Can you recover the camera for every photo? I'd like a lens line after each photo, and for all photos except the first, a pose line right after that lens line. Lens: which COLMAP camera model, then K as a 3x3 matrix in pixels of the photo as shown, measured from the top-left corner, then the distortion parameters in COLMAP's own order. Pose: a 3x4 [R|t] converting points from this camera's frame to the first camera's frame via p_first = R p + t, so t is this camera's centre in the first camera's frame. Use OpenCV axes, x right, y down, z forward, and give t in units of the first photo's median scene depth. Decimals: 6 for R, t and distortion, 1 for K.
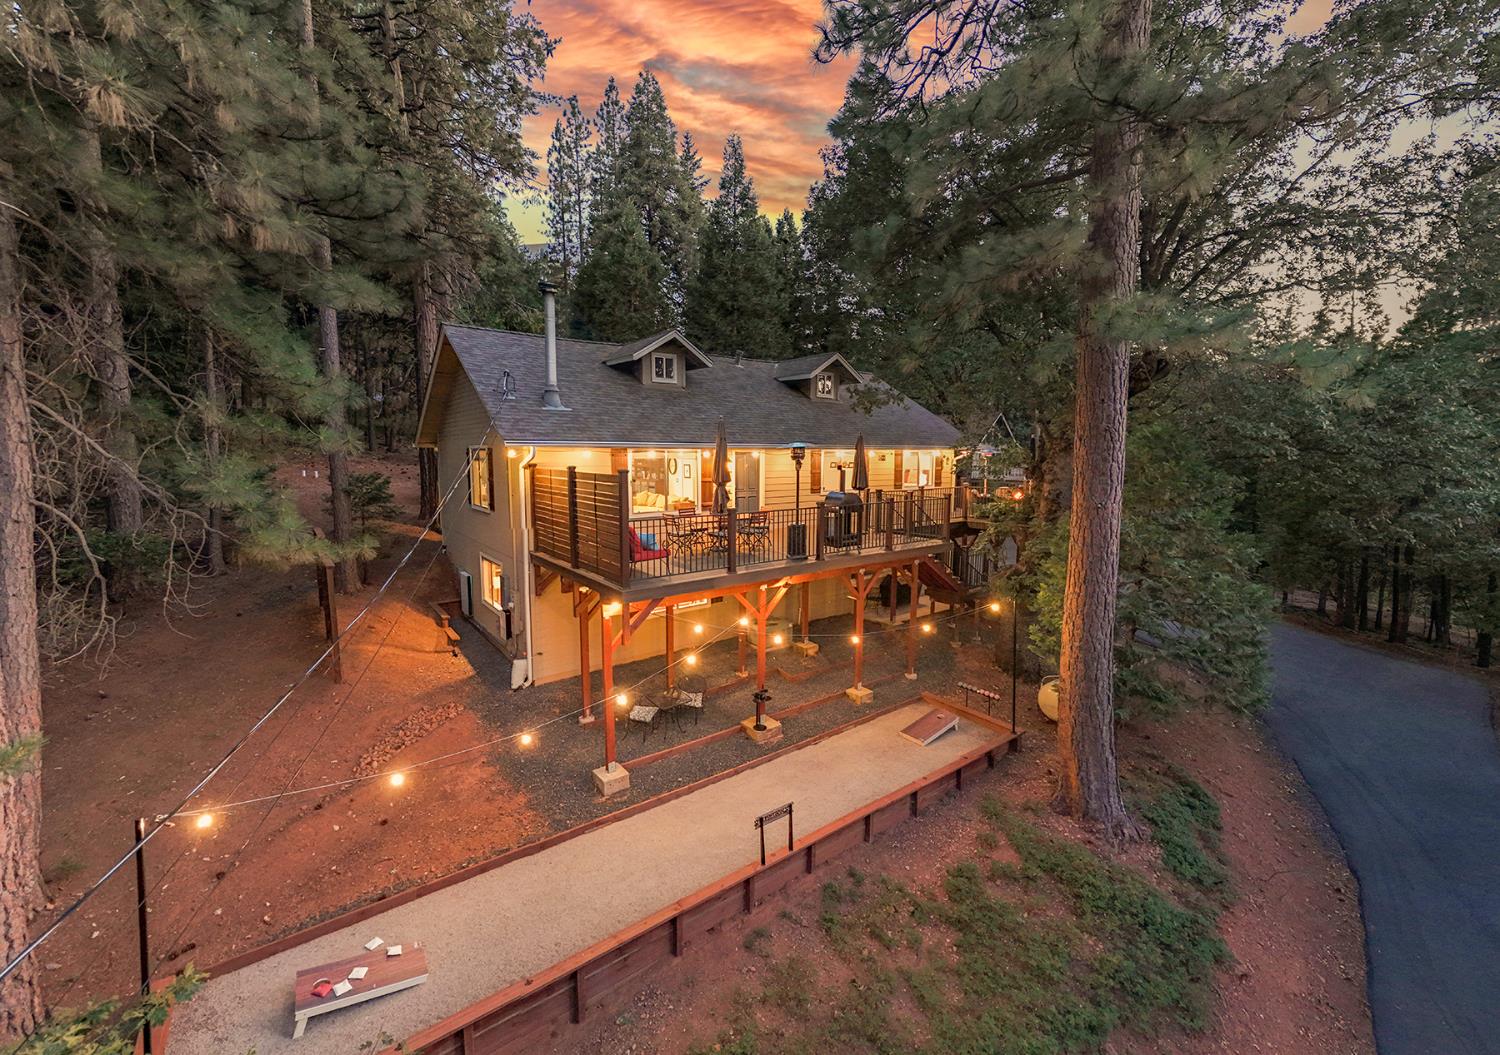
lens RADIAL K [[611.0, 0, 750.0], [0, 611.0, 527.5], [0, 0, 1]] dist [0.001852, 0.000077]
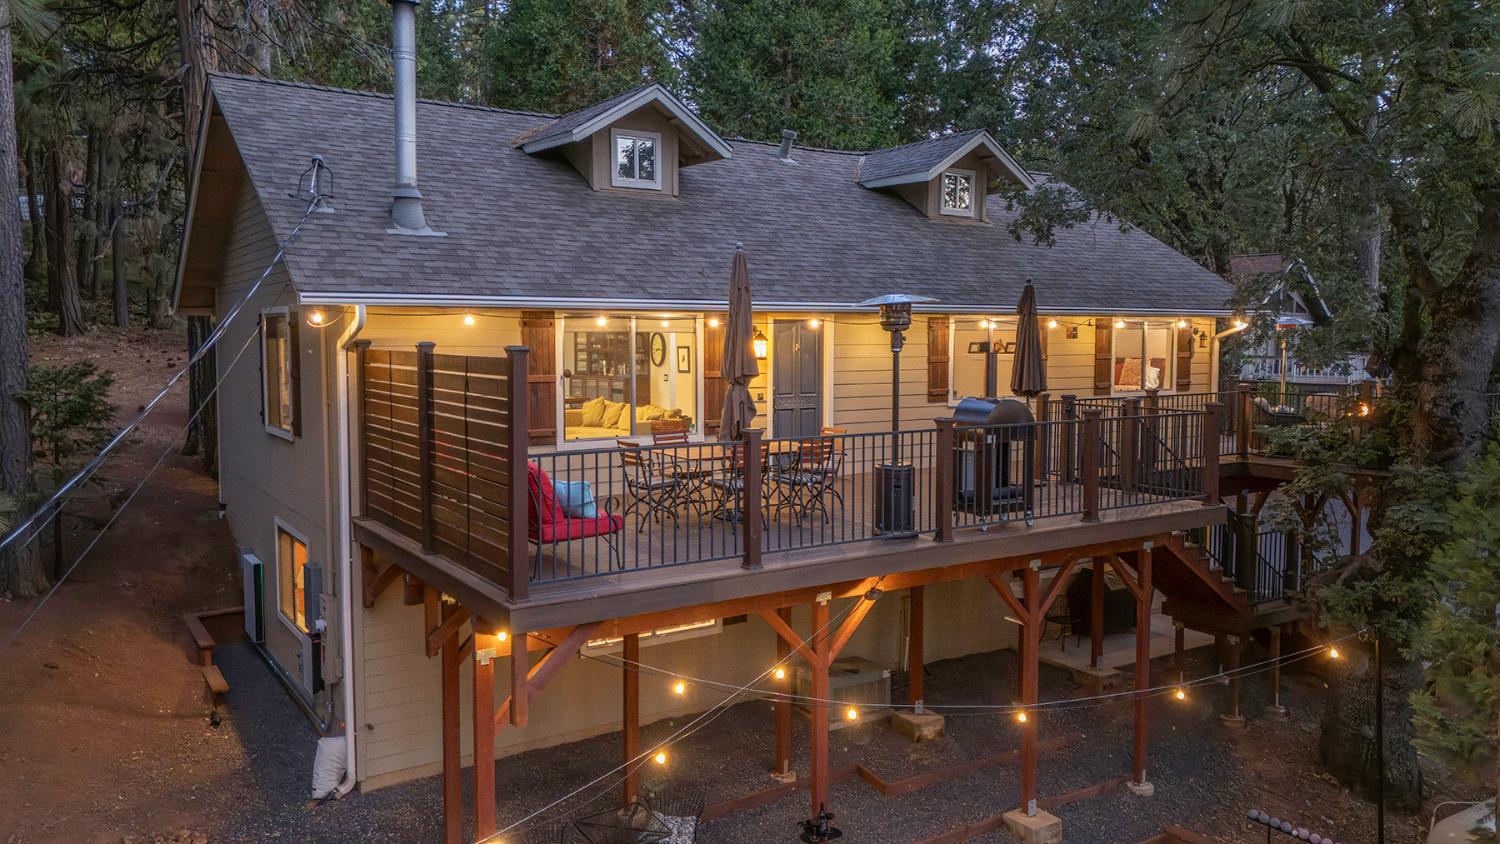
lens RADIAL K [[1100.7, 0, 744.8], [0, 1100.7, 419.5], [0, 0, 1]] dist [0.059719, -0.045470]
pose [[0.997307, 0.003480, -0.073262, 0.021602], [-0.006956, 0.998859, -0.047245, 0.000384], [0.073014, 0.047627, 0.996193, 0.121289]]
